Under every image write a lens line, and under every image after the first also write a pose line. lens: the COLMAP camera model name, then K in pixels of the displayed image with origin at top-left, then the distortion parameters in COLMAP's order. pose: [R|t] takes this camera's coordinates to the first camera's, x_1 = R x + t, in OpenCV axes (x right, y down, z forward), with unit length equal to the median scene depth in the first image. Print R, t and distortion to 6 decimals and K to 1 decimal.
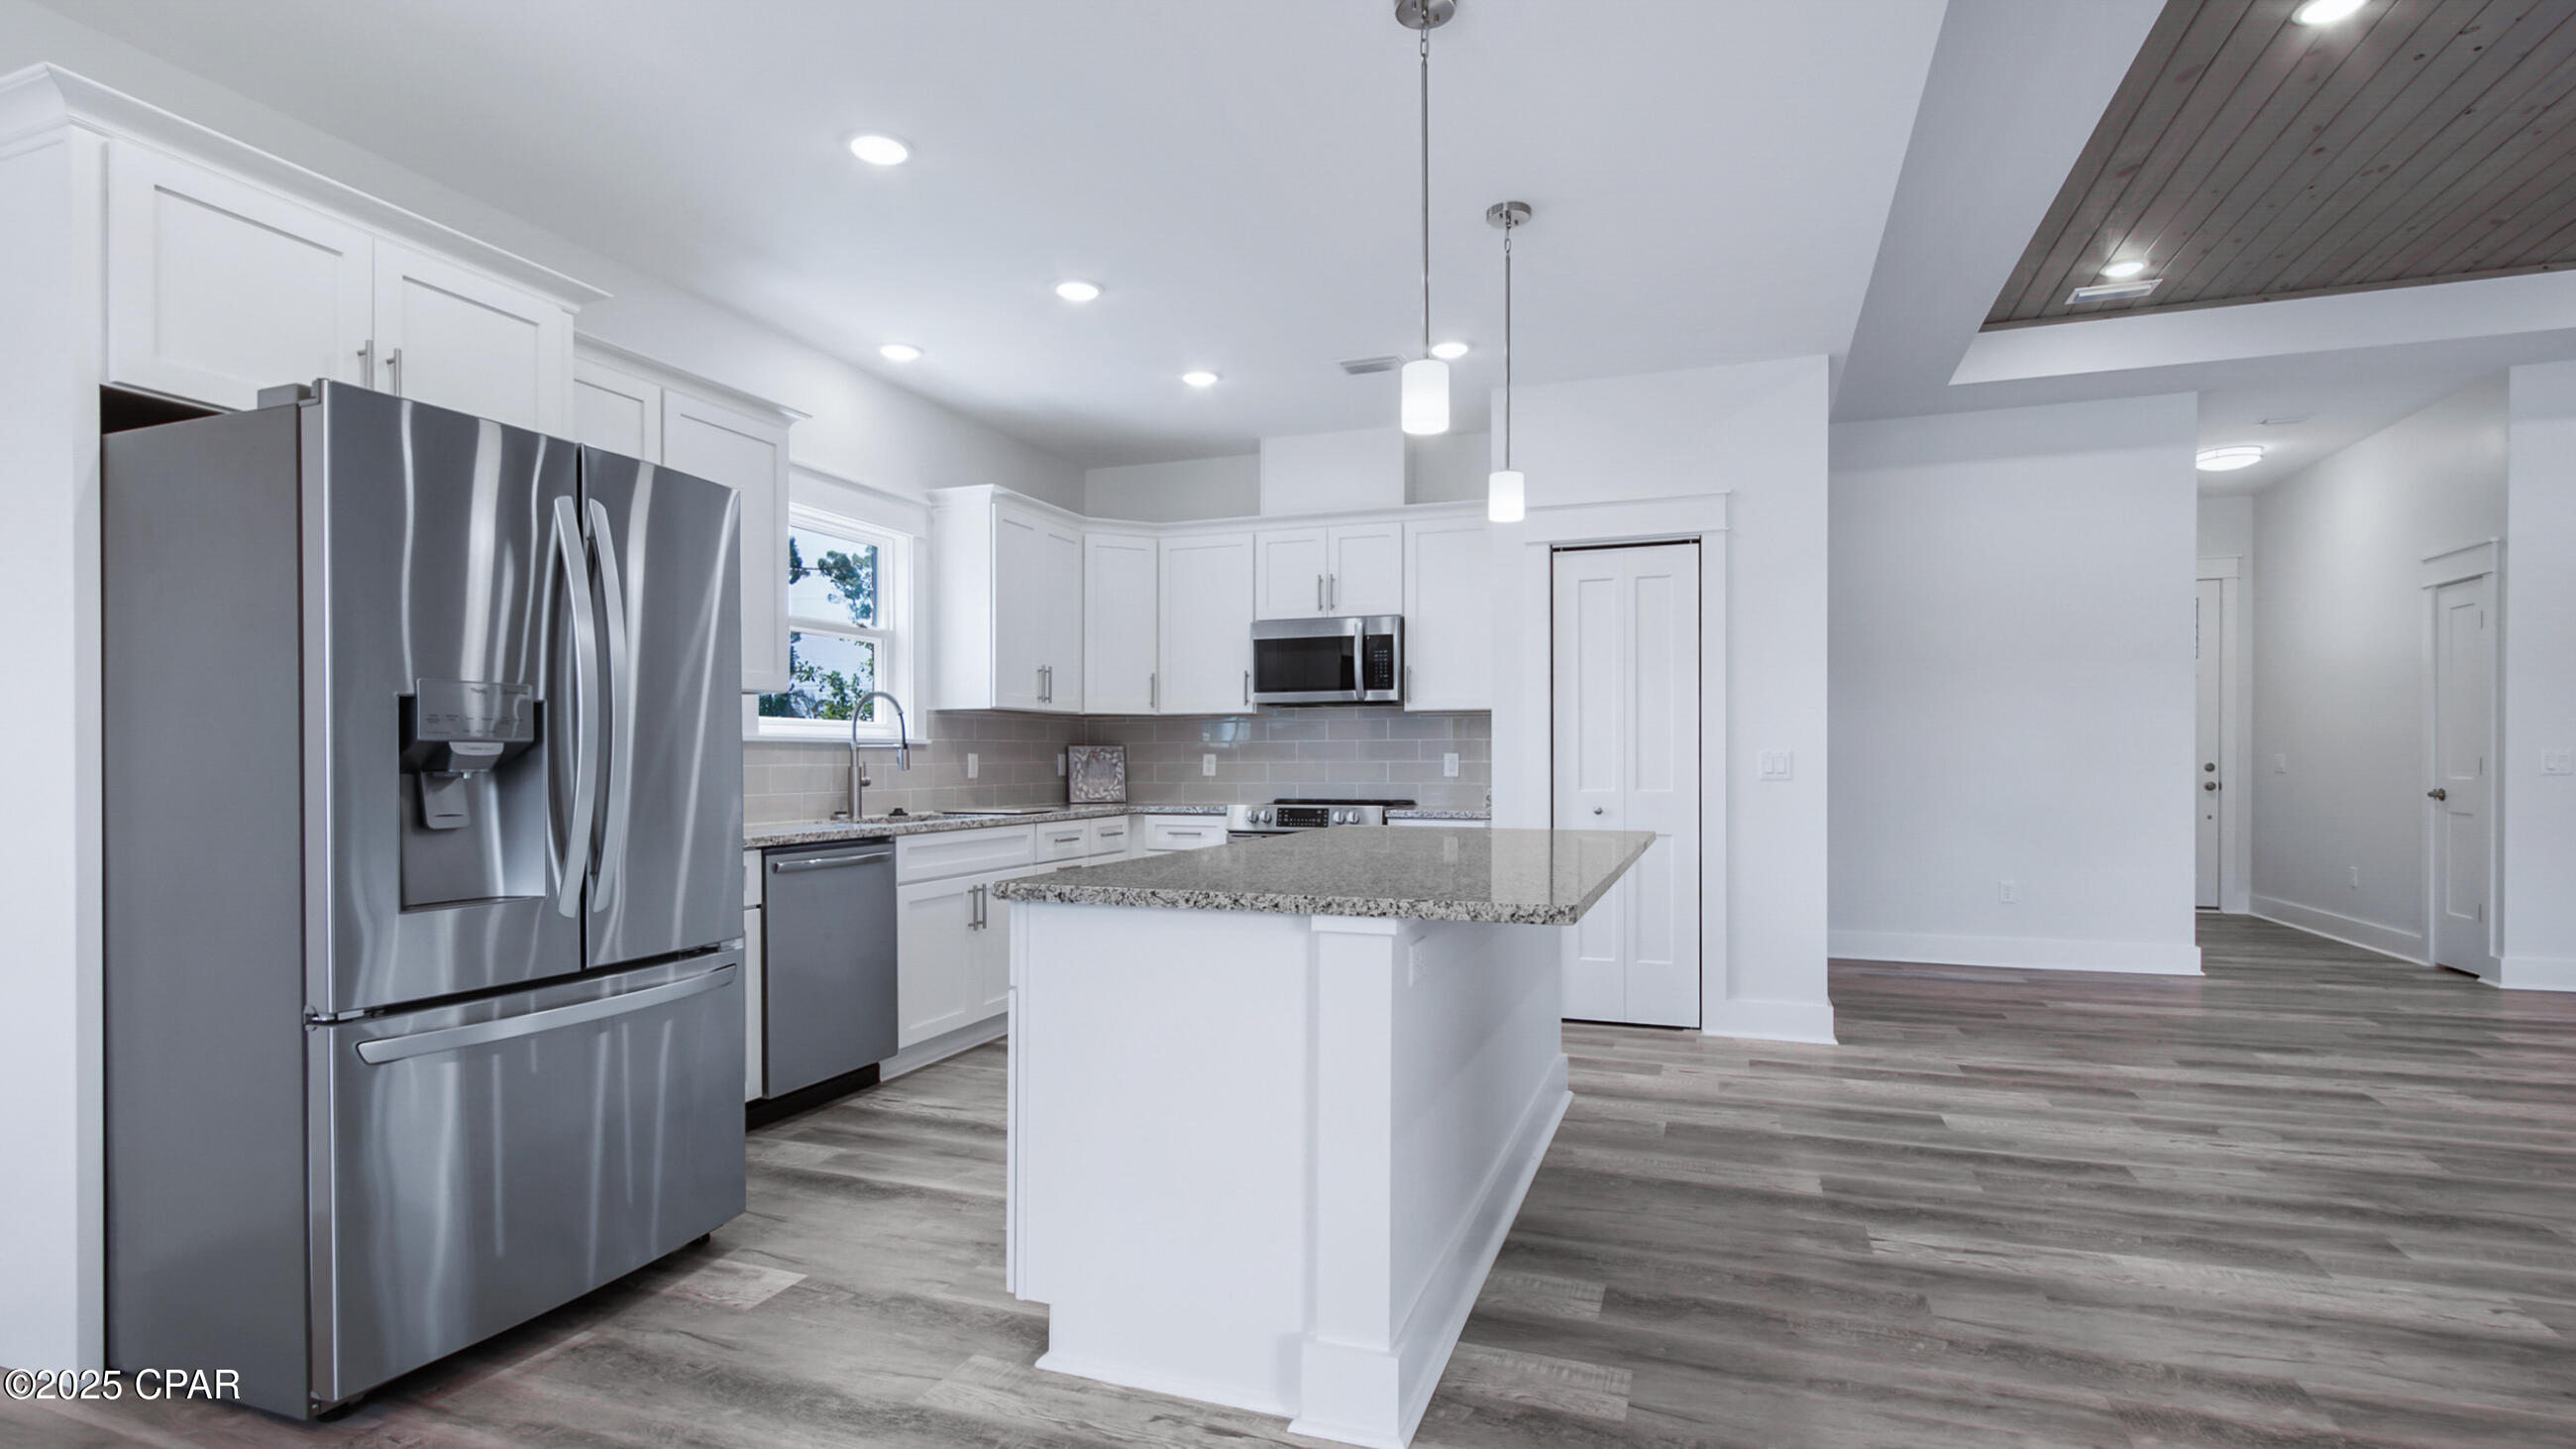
lens RADIAL K [[1209.3, 0, 1298.2], [0, 1209.3, 761.4], [0, 0, 1]] dist [-0.001015, -0.000279]
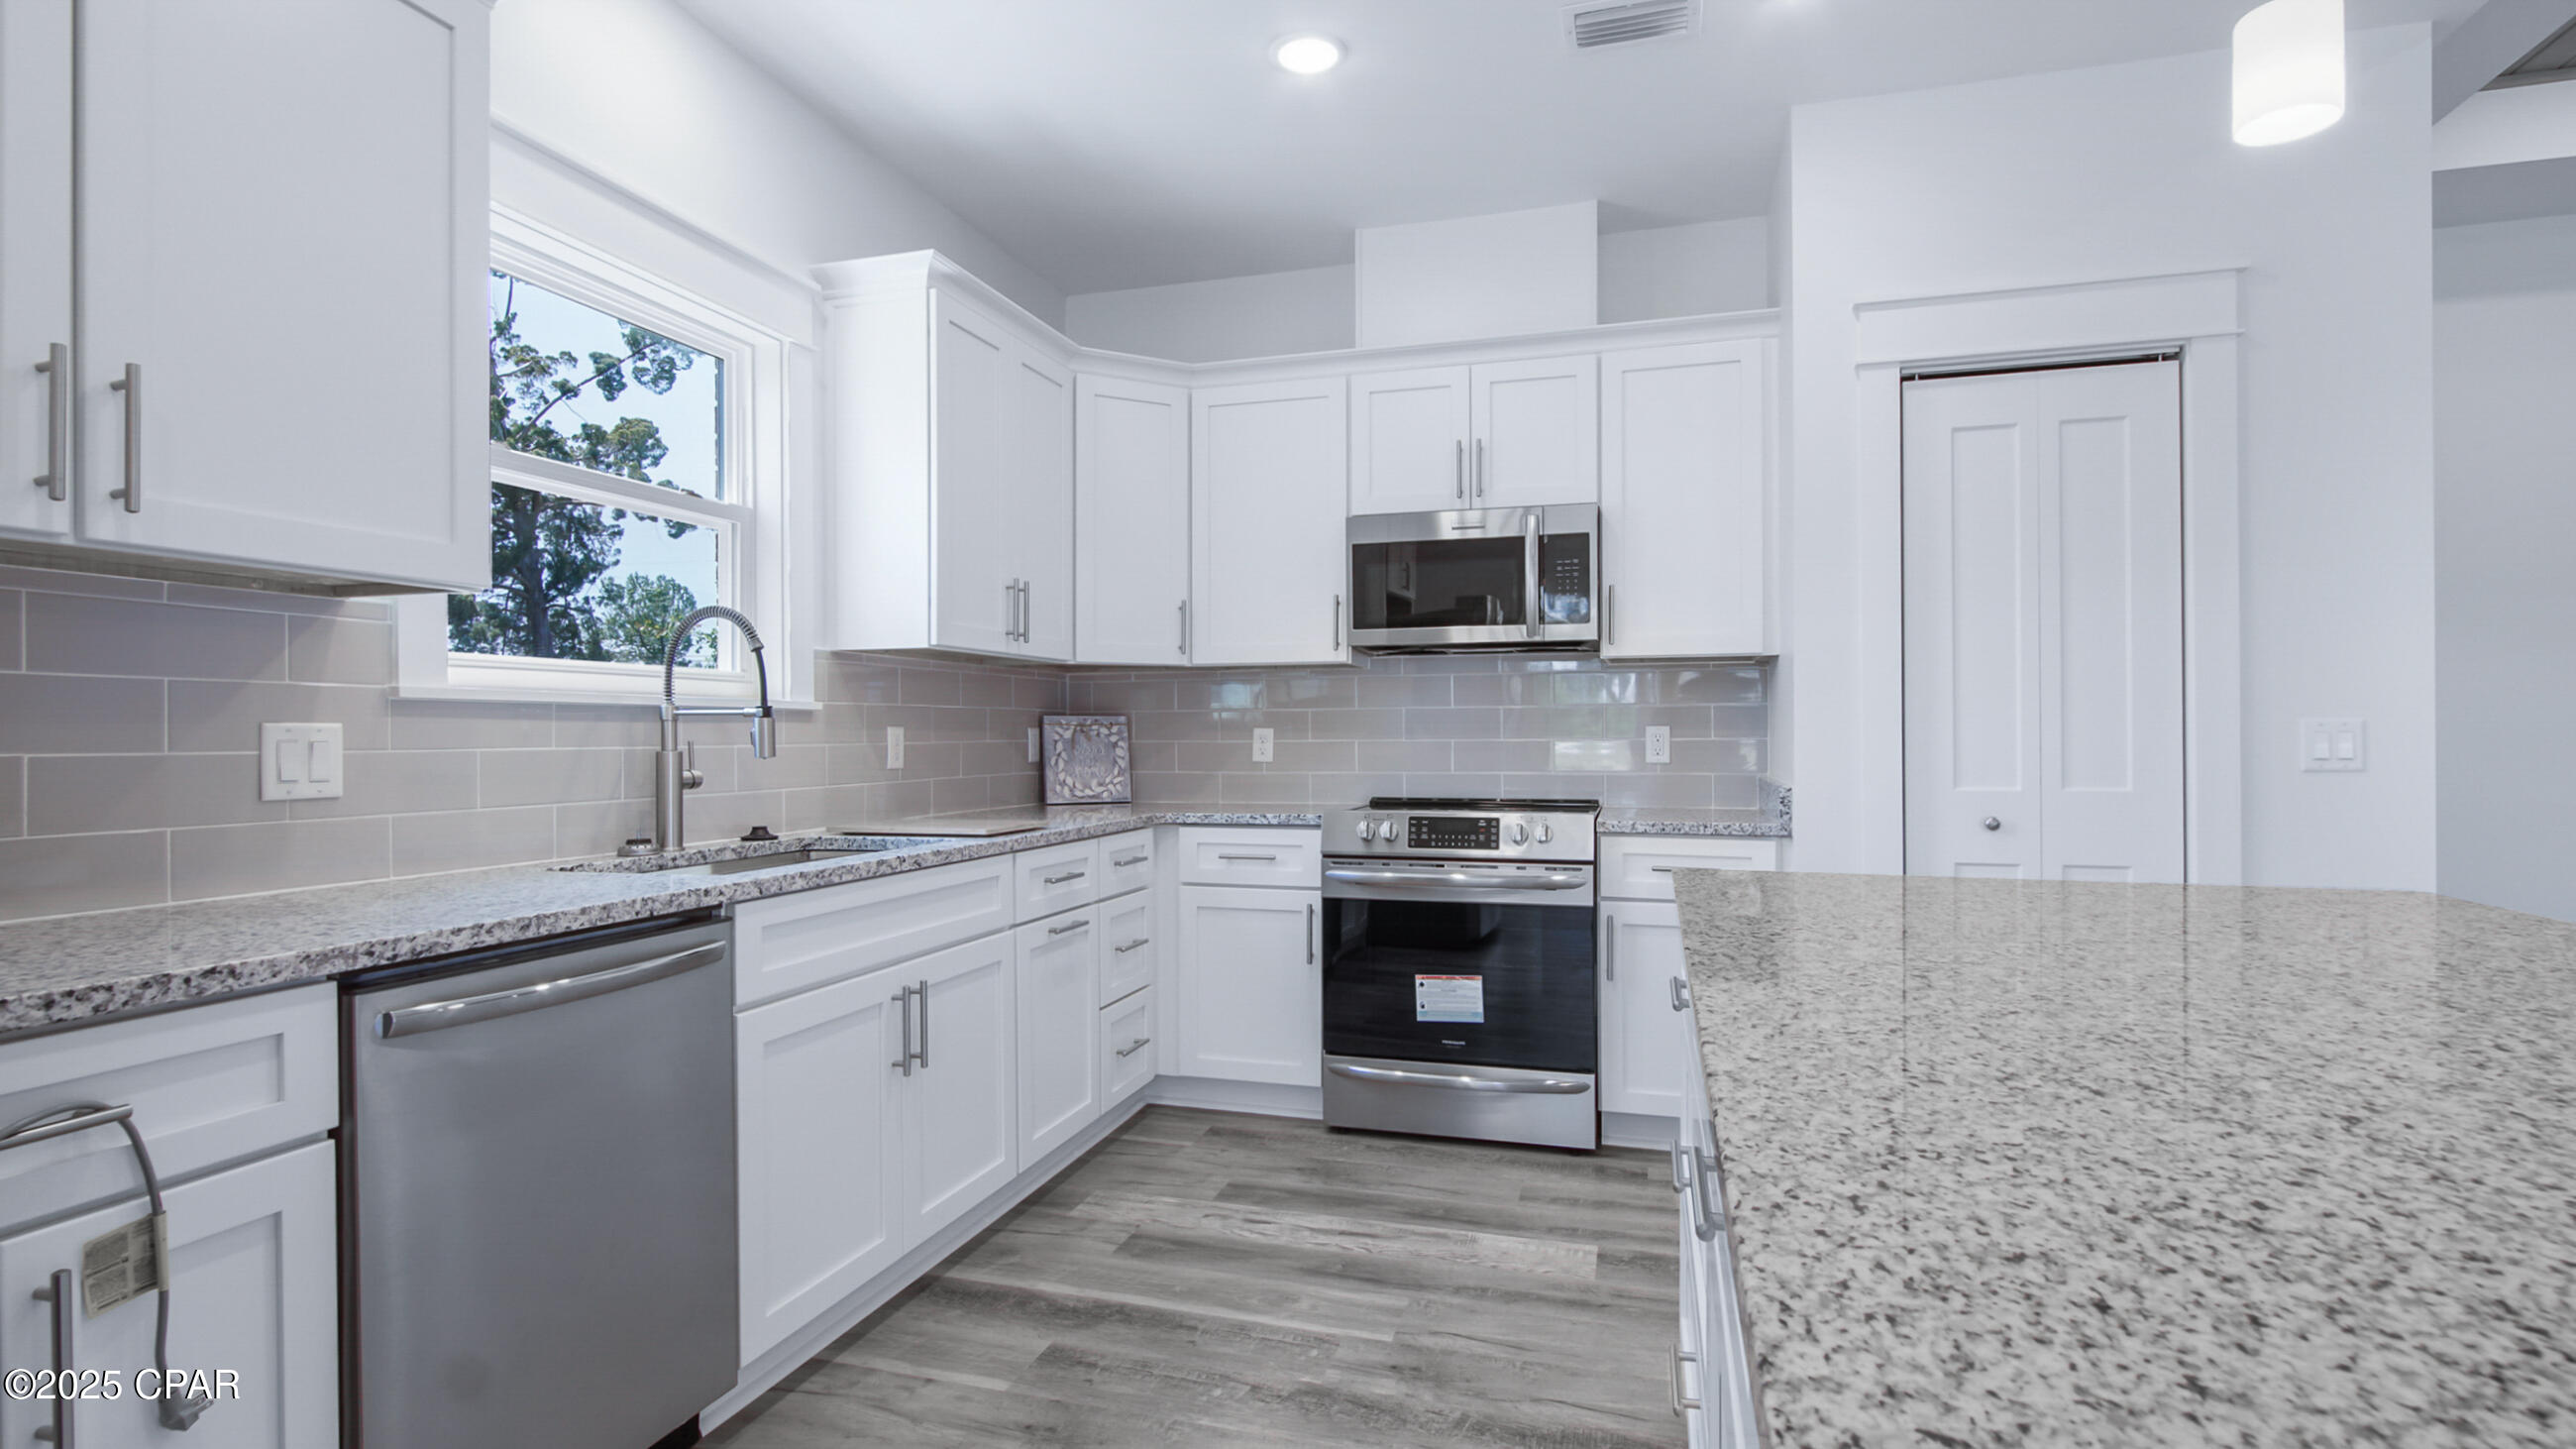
lens RADIAL K [[1217.0, 0, 1278.8], [0, 1217.0, 737.9], [0, 0, 1]] dist [-0.000685, -0.000354]
pose [[0.998684, -0.001516, 0.051270, -0.118451], [0.001508, 0.999999, 0.000208, -0.001016], [-0.051270, -0.000130, 0.998685, 0.416972]]
